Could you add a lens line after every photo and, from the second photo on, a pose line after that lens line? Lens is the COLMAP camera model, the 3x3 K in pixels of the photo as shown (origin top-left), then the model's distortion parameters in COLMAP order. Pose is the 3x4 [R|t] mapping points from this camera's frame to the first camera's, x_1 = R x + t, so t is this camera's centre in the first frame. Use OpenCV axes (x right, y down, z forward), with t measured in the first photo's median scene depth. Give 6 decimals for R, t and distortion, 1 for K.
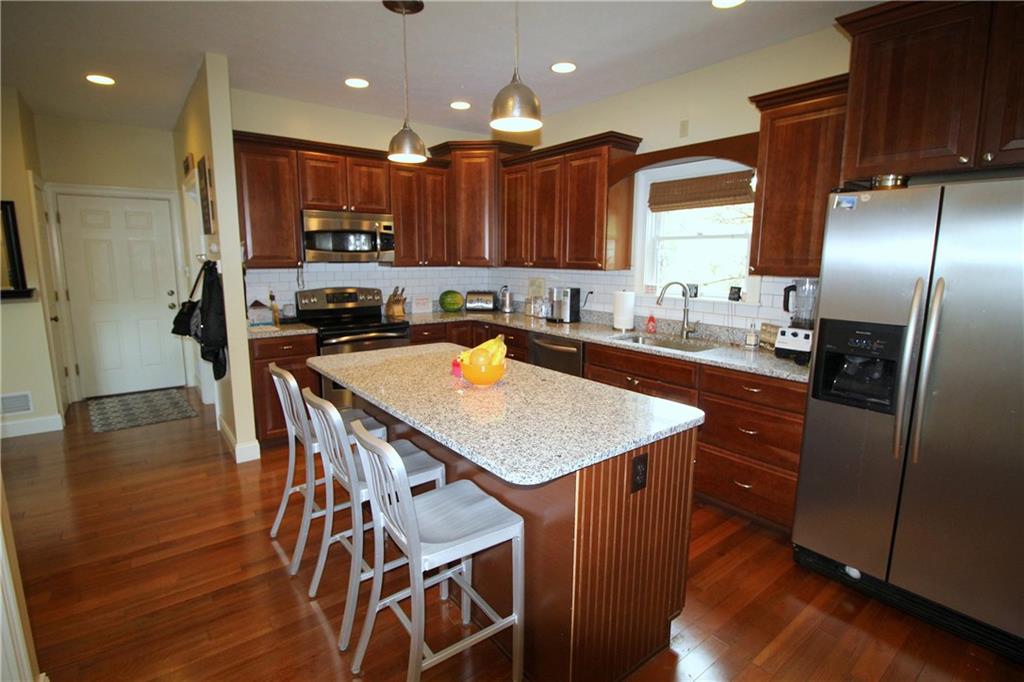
lens RADIAL K [[494.4, 0, 511.2], [0, 494.4, 340.2], [0, 0, 1]] dist [-0.020351, -0.000403]
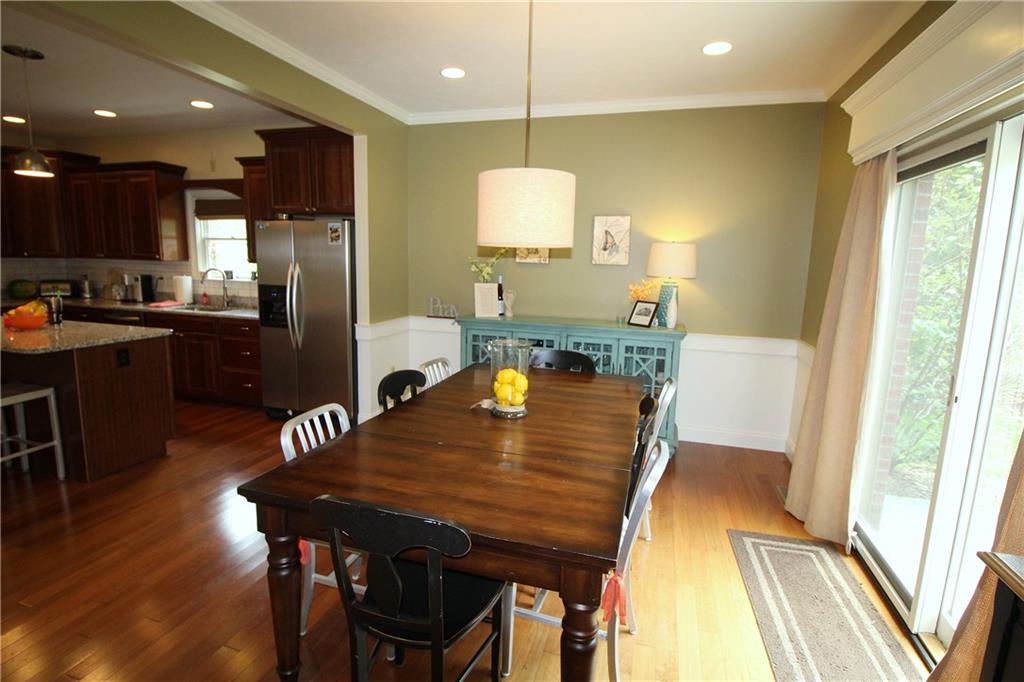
lens RADIAL K [[494.4, 0, 510.8], [0, 494.4, 340.0], [0, 0, 1]] dist [-0.020351, -0.000403]
pose [[0.810013, -0.076596, 0.581388, 0.162348], [0.073910, 0.996862, 0.028360, 0.108723], [-0.581735, 0.019999, 0.813132, -0.650295]]
